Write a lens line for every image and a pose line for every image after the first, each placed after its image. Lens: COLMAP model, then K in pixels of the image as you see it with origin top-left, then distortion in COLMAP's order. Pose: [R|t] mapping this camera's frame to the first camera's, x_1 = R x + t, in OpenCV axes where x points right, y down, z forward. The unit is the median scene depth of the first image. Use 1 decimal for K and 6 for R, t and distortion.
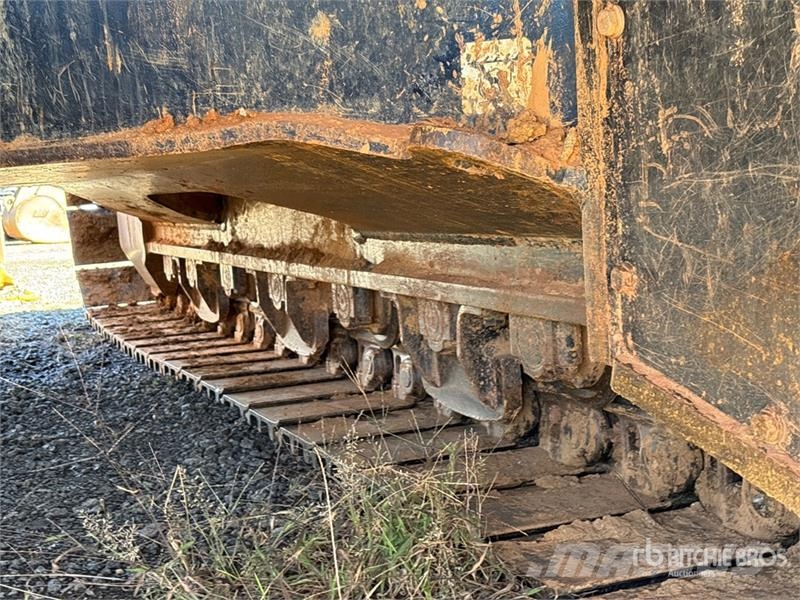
lens RADIAL K [[1172.5, 0, 415.6], [0, 1172.5, 296.7], [0, 0, 1]] dist [0.129914, -0.017280]
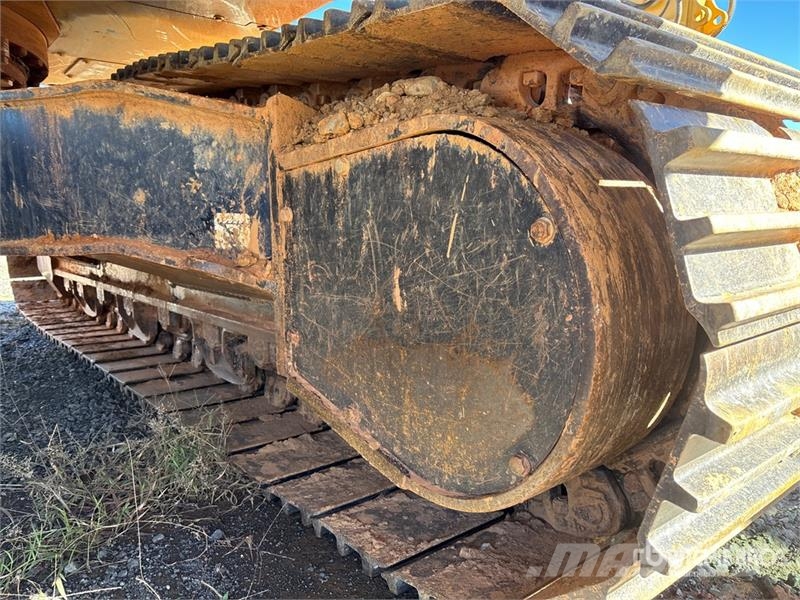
lens RADIAL K [[598.1, 0, 405.7], [0, 598.1, 295.5], [0, 0, 1]] dist [0.018234, -0.007534]
pose [[0.958874, 0.011299, 0.283608, 0.049281], [-0.021694, 0.999202, 0.033539, -0.092541], [-0.283003, -0.038312, 0.958354, -0.047123]]
